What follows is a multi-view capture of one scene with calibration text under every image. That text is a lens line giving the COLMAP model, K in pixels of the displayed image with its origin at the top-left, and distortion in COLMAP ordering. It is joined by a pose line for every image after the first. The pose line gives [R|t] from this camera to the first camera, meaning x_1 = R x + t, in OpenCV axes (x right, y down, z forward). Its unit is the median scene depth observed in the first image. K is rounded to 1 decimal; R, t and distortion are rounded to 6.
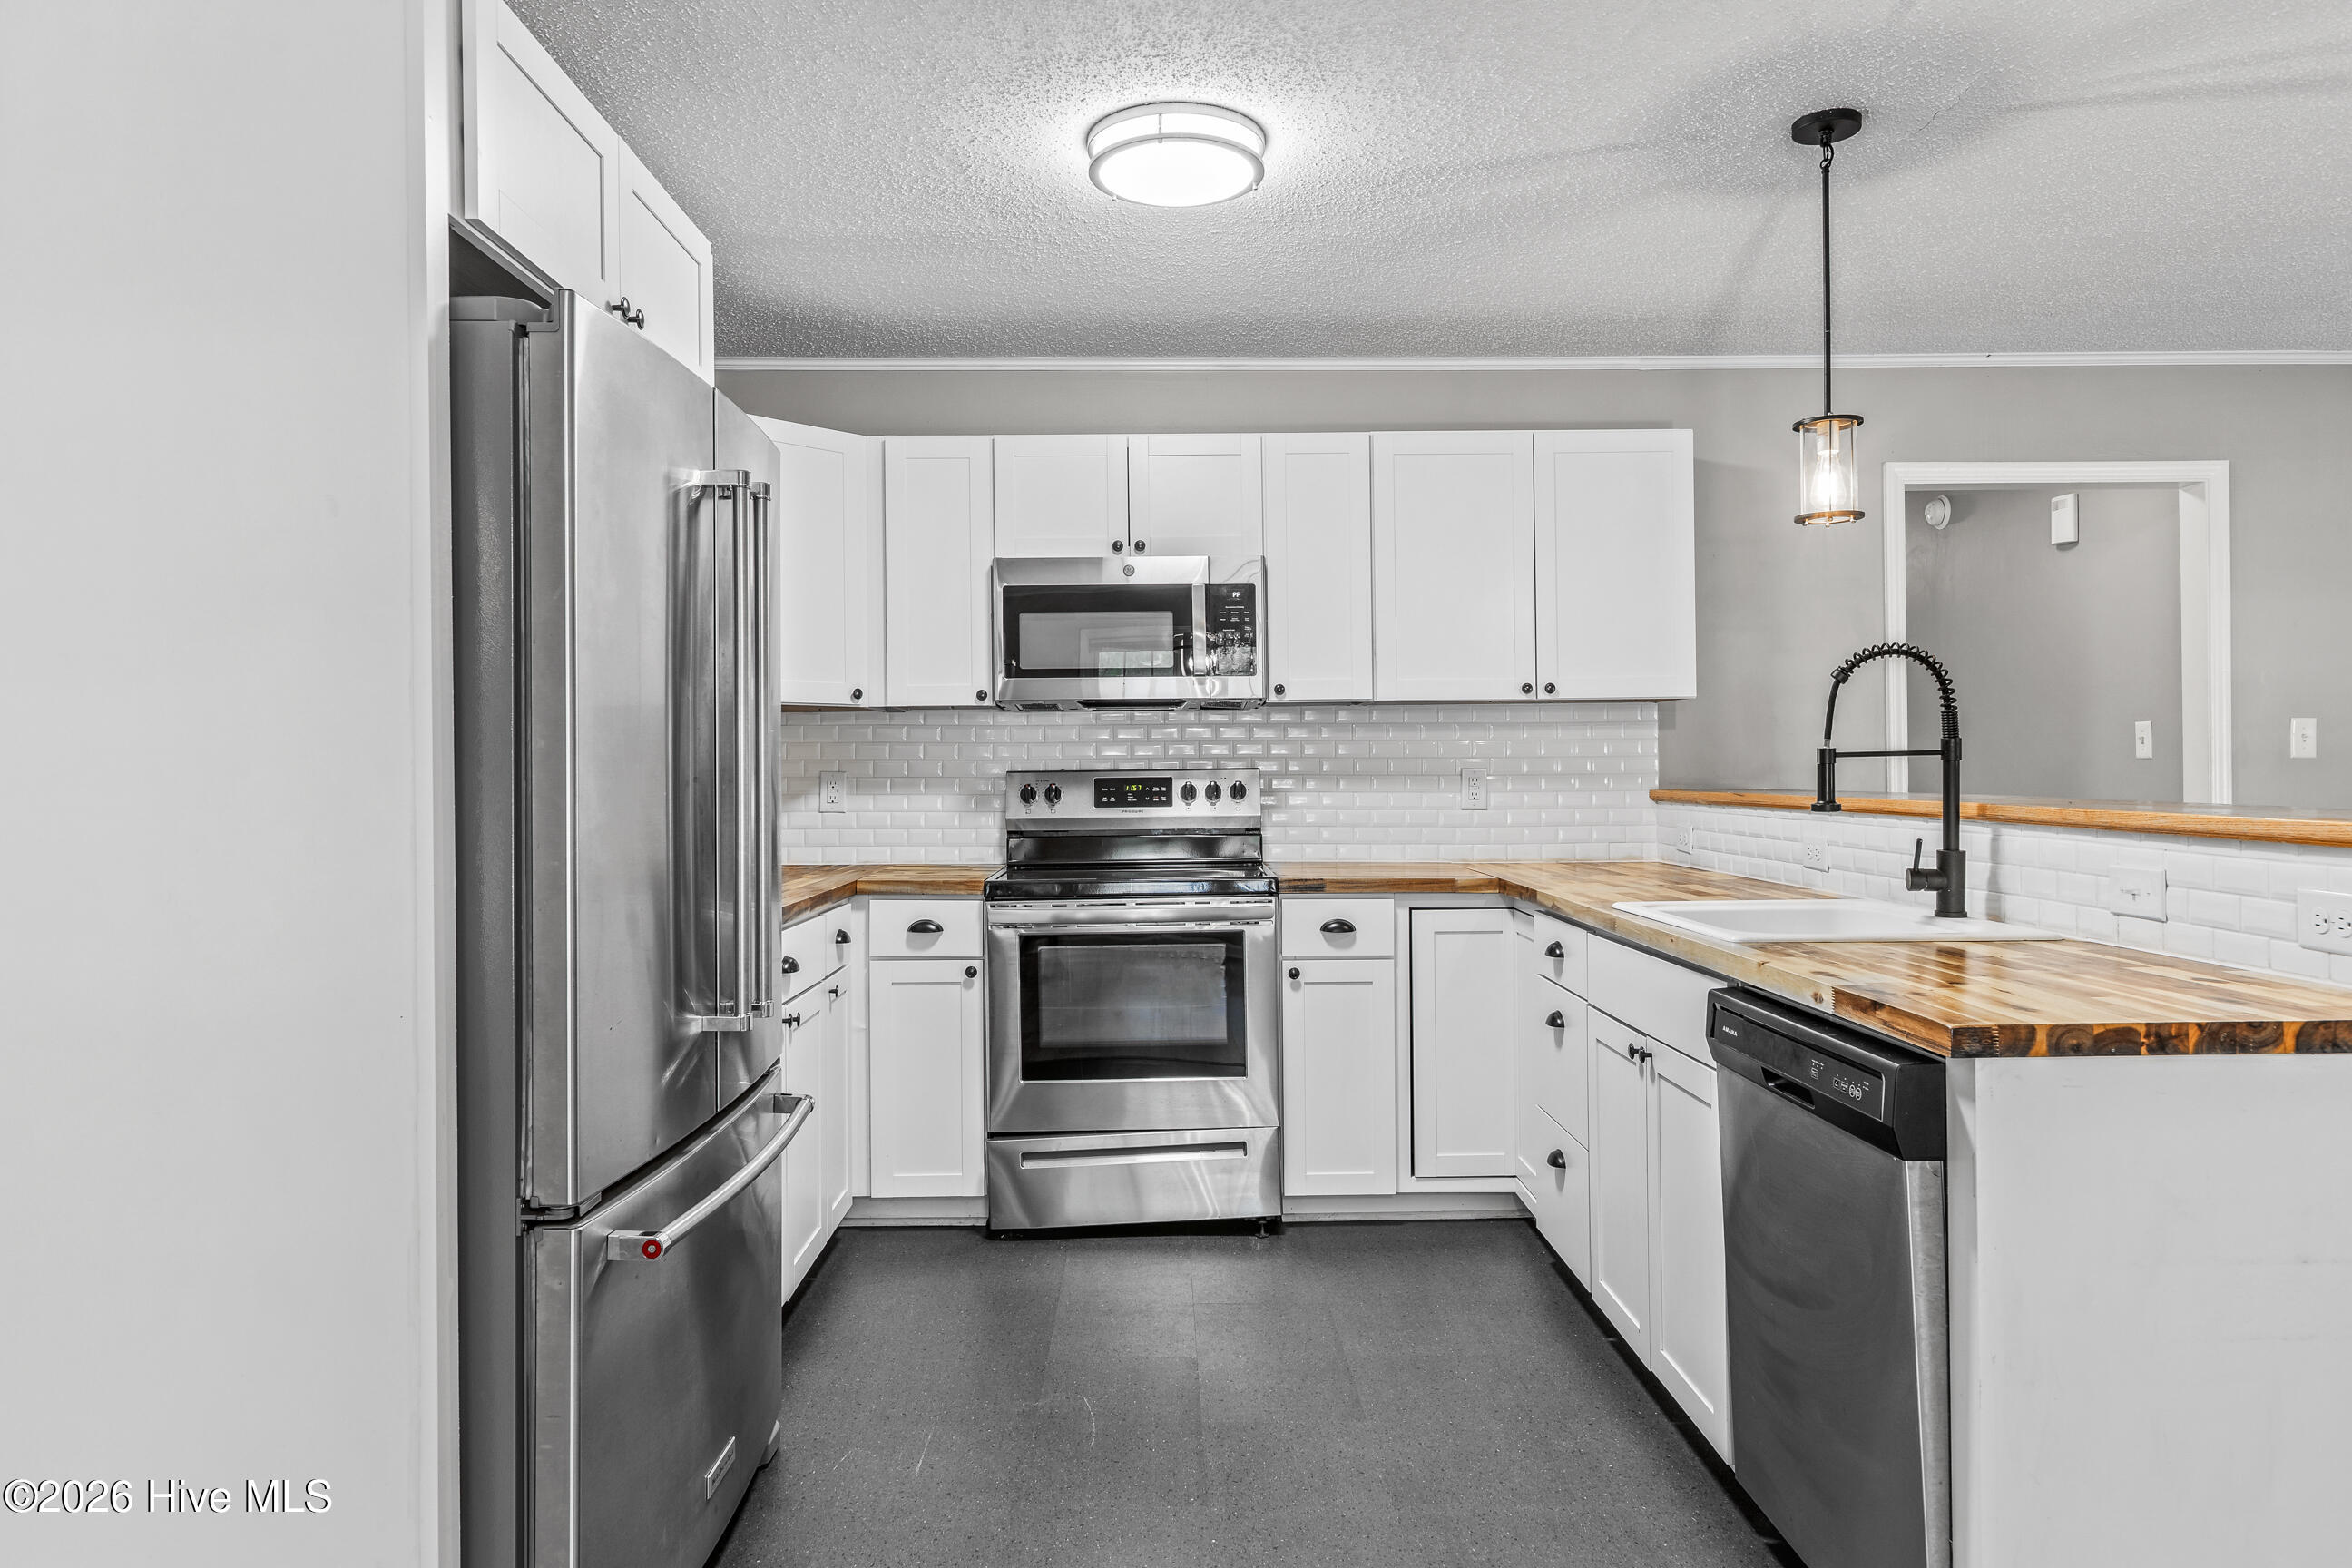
lens RADIAL K [[1459.7, 0, 1179.1], [0, 1459.7, 757.0], [0, 0, 1]] dist [0.003388, 0.001002]
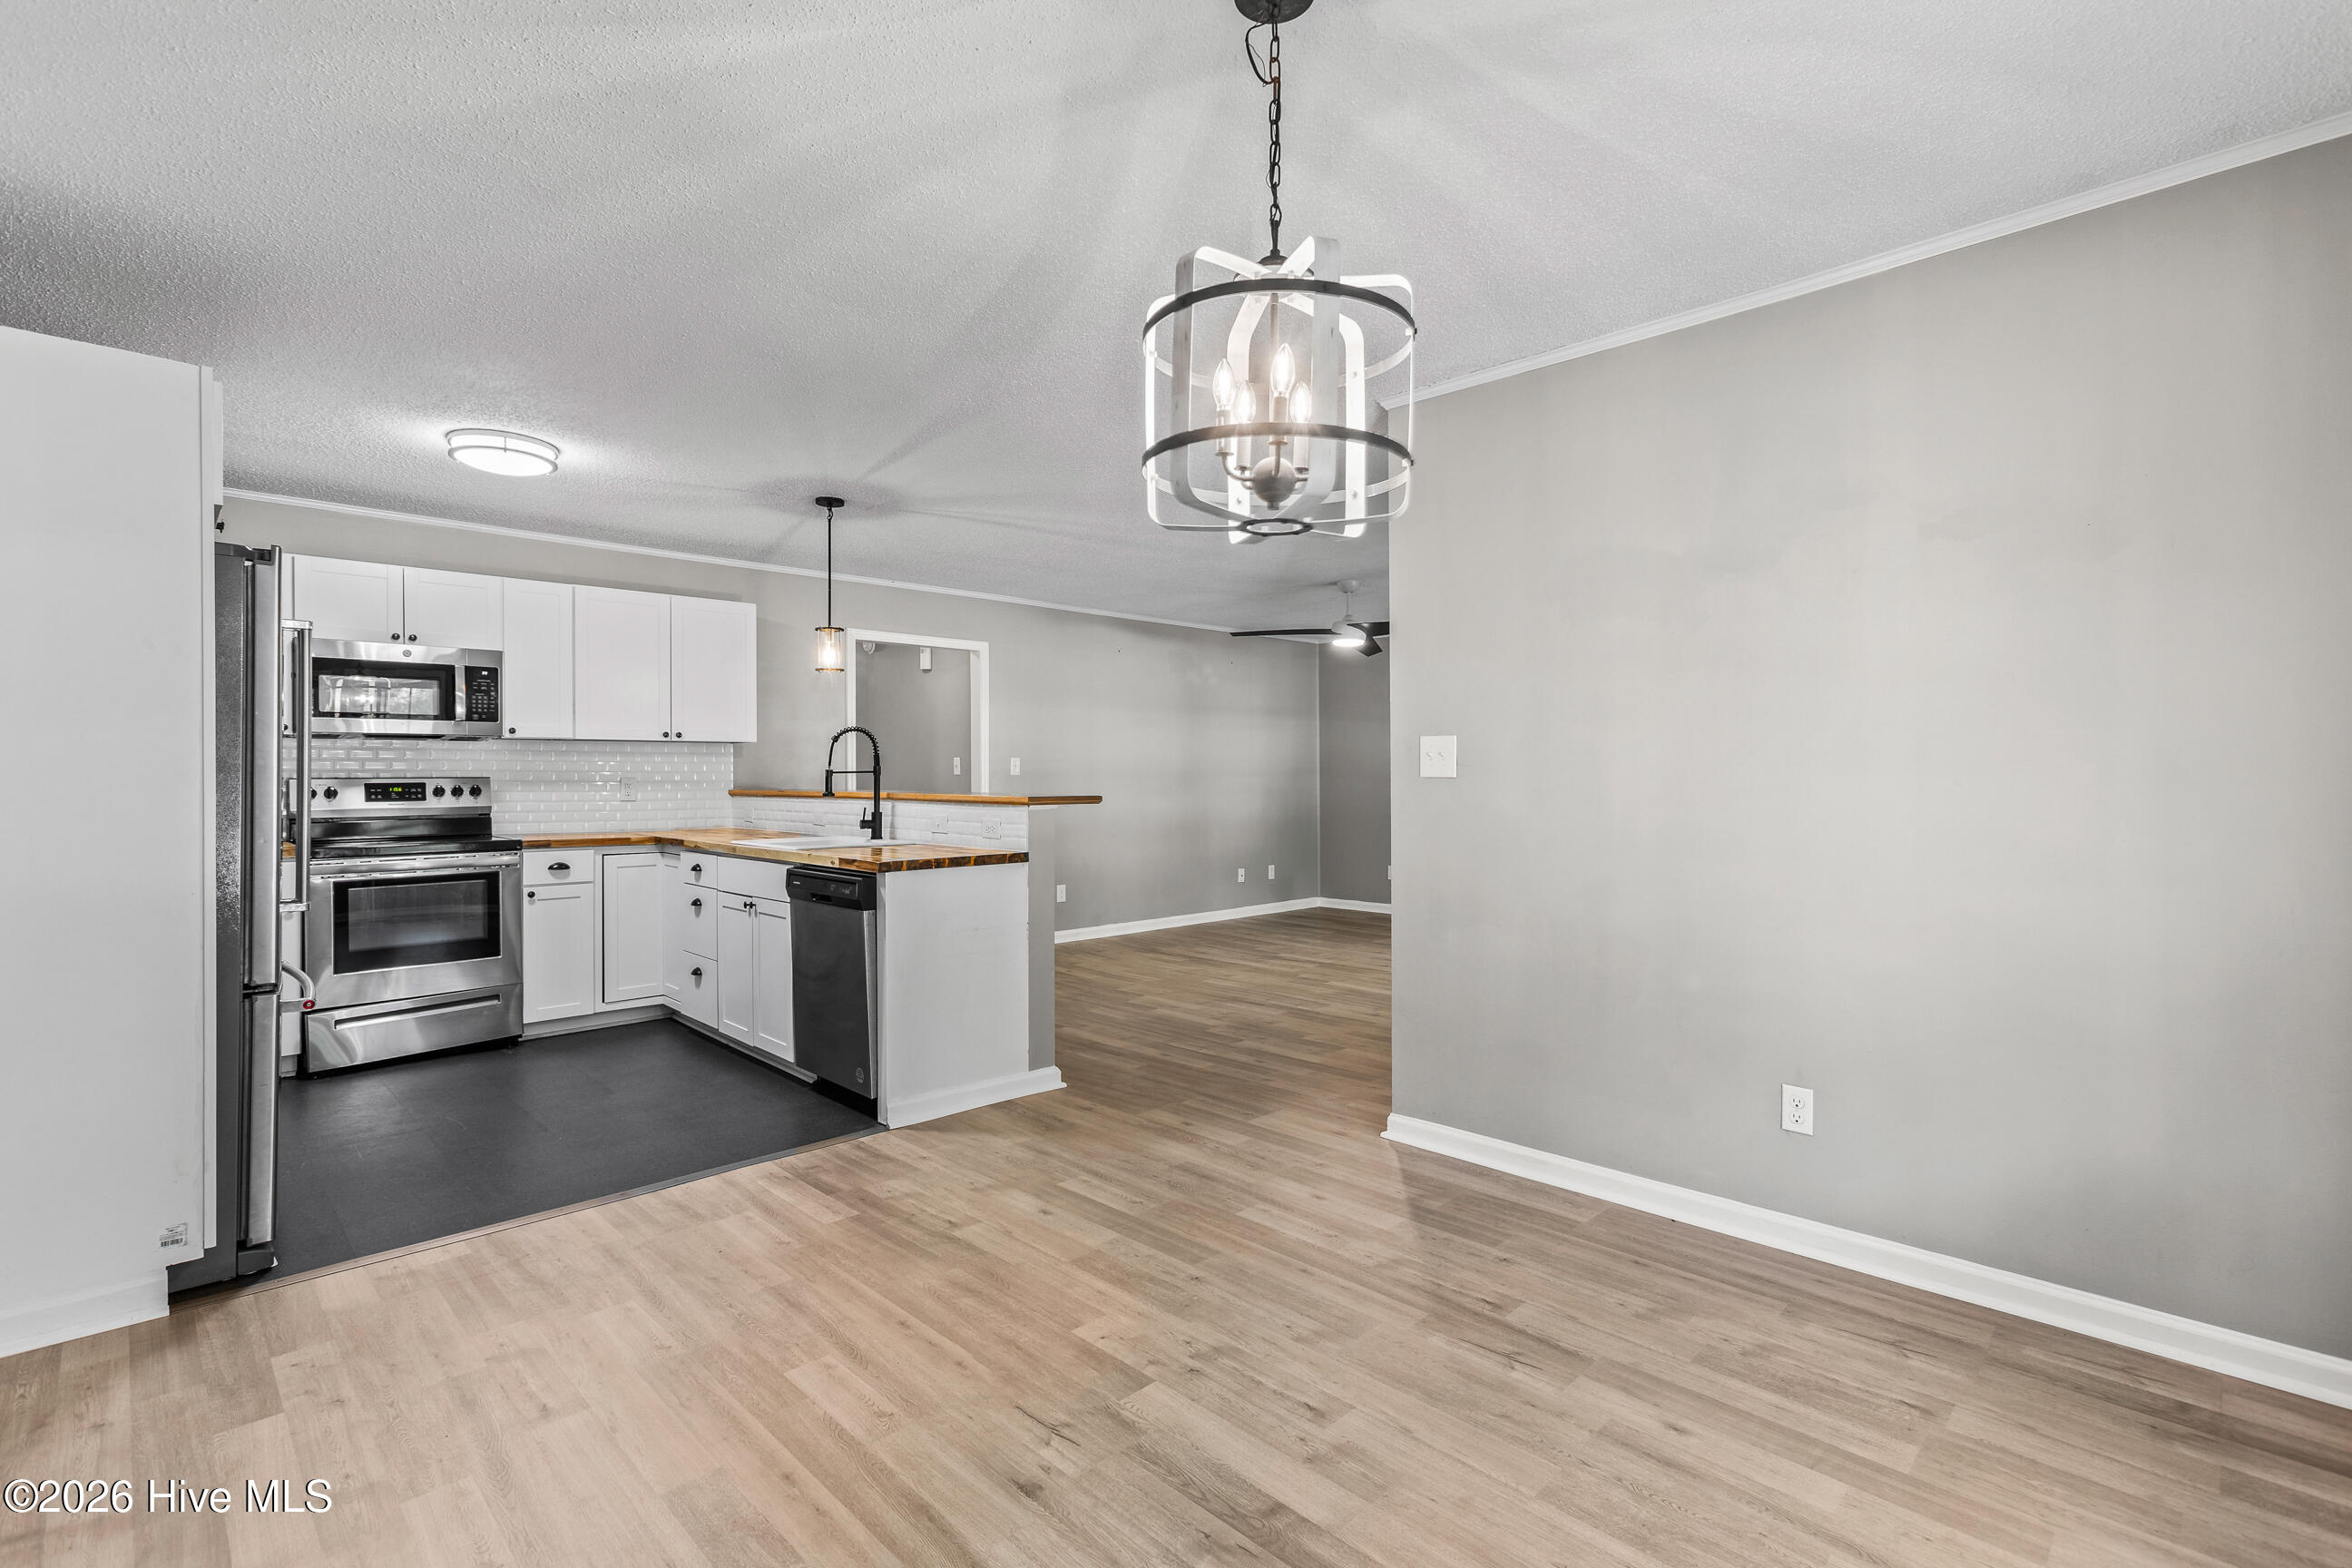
lens RADIAL K [[1075.1, 0, 1176.0], [0, 1075.1, 784.0], [0, 0, 1]] dist [-0.002400, -0.000005]
pose [[0.723151, 0.001297, 0.690688, -0.253376], [-0.009626, 0.999920, 0.008201, -0.002166], [-0.690622, -0.012579, 0.723106, -0.464869]]
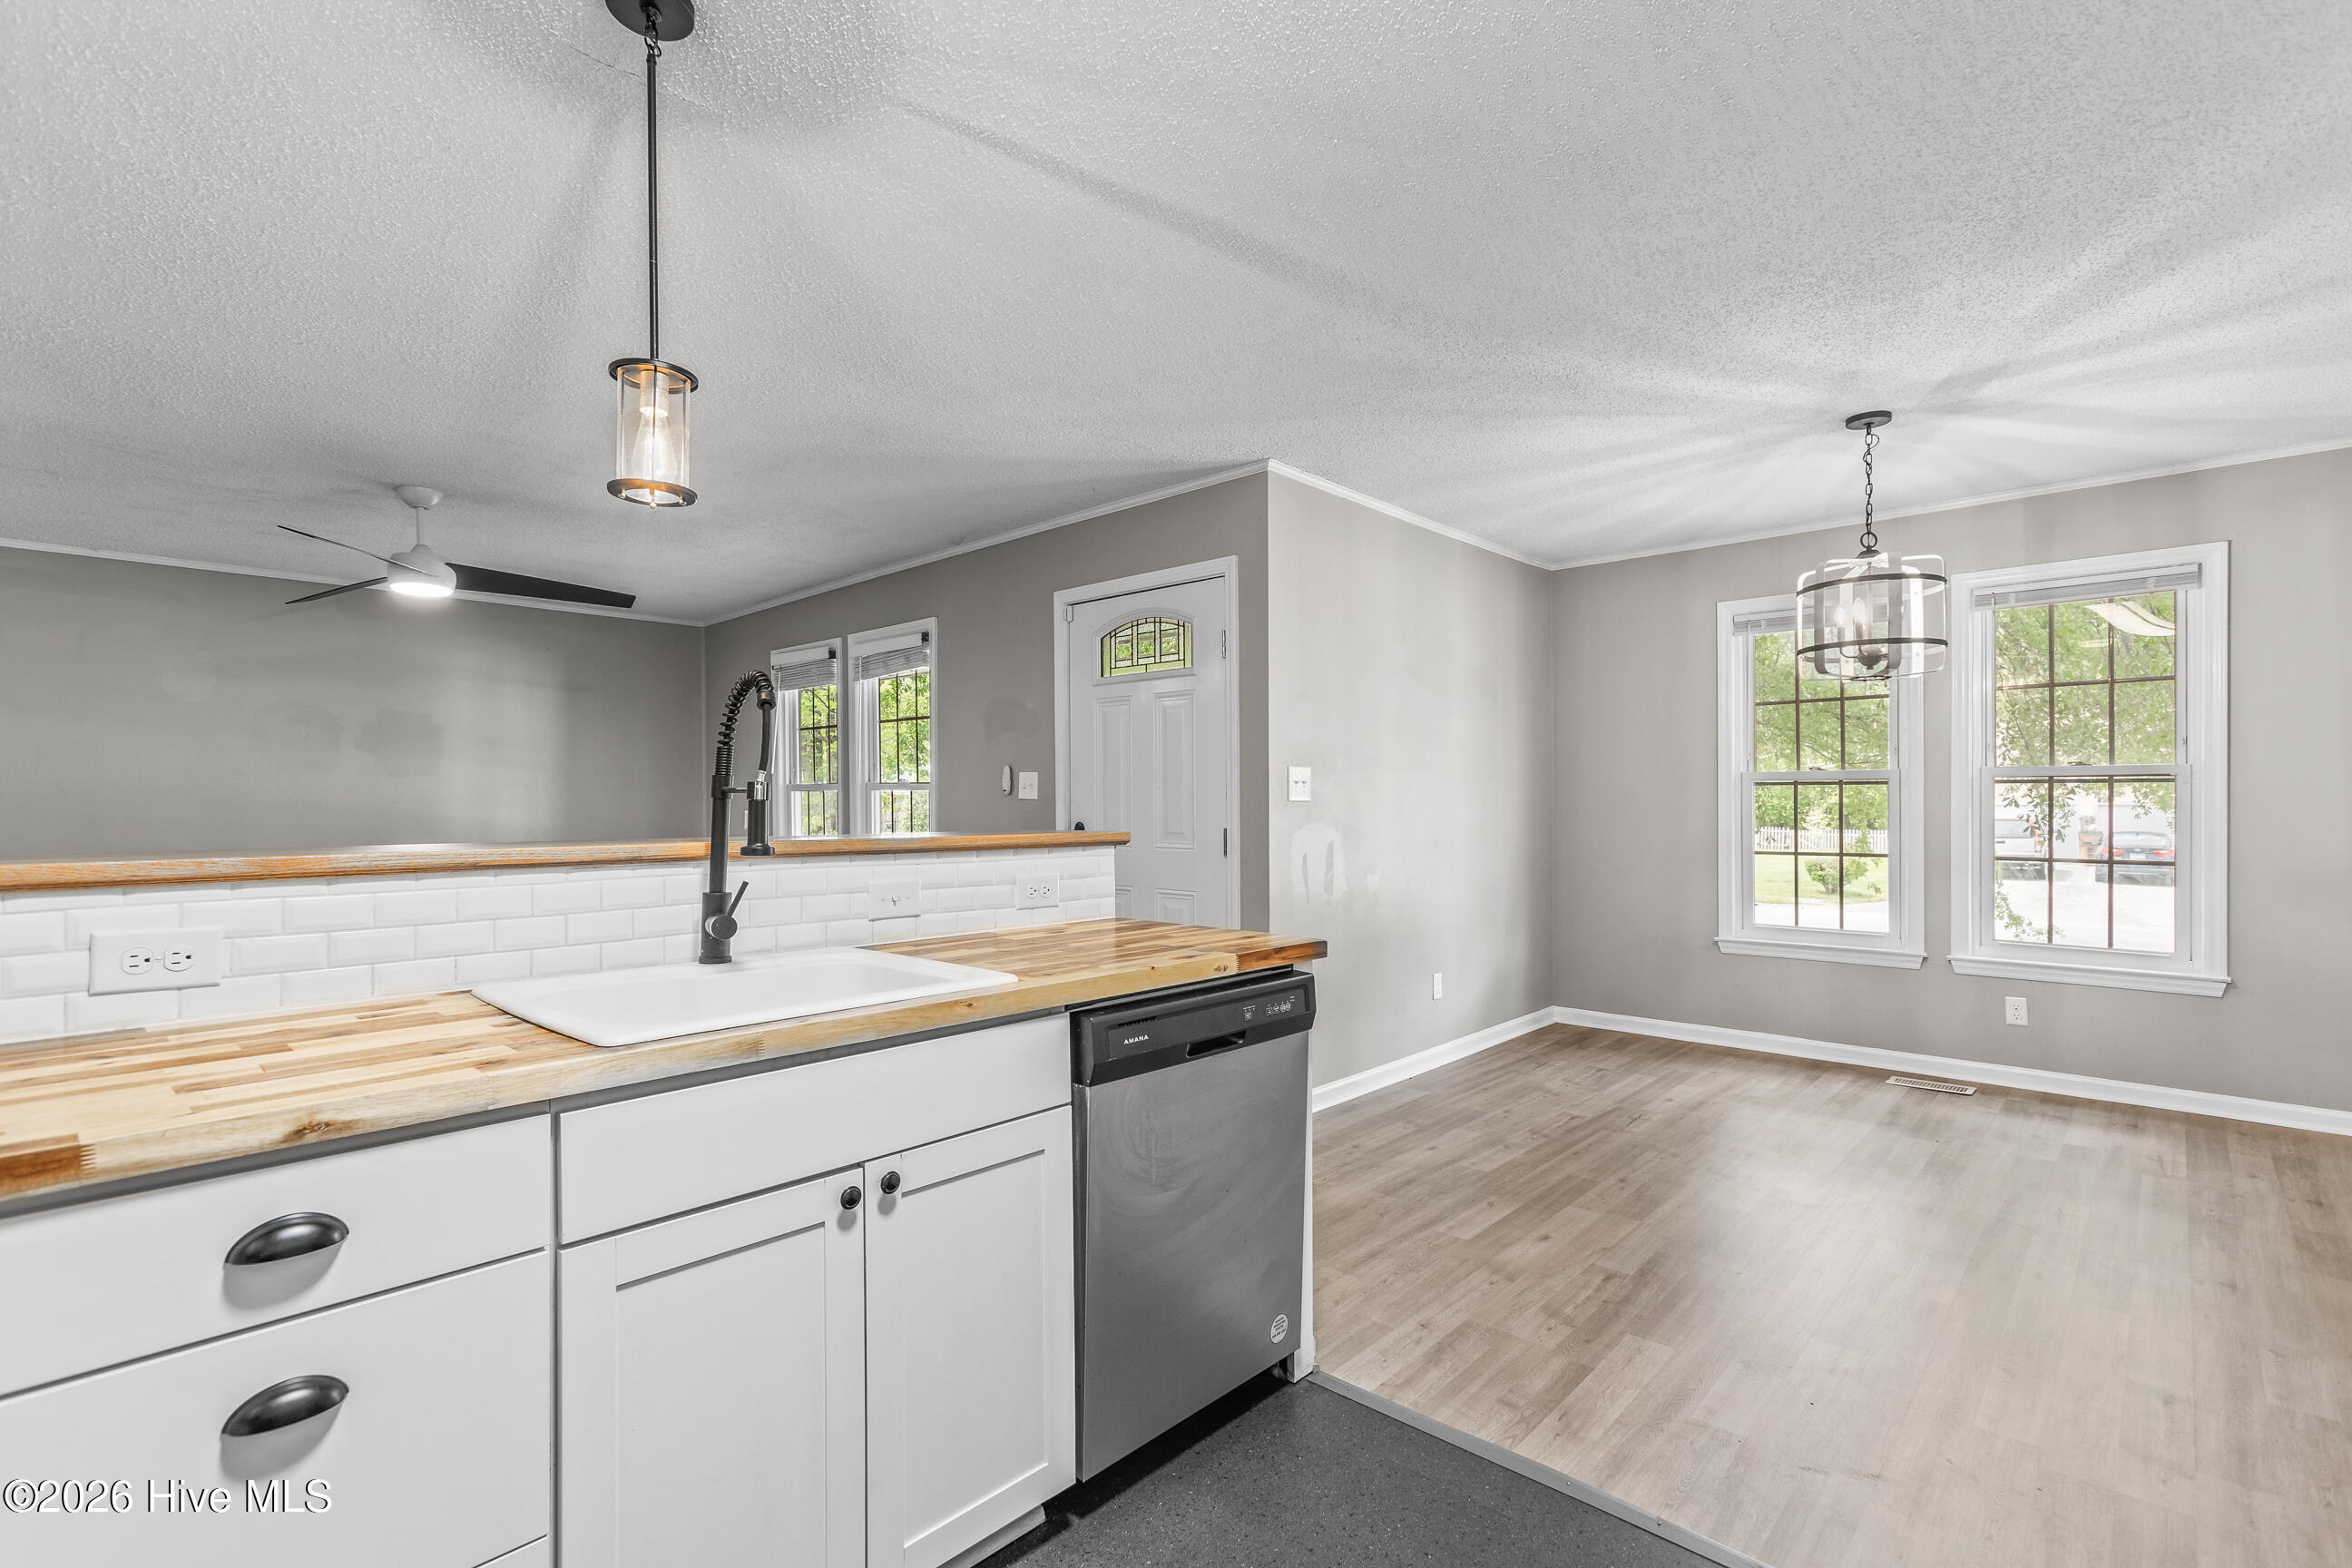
lens RADIAL K [[1072.2, 0, 1212.9], [0, 1072.2, 799.0], [0, 0, 1]] dist [0.022532, 0.000063]
pose [[-0.733969, 0.011875, 0.679079, -0.135261], [0.004441, 0.999910, -0.012685, 0.009311], [-0.679168, -0.006295, -0.733956, 0.923731]]
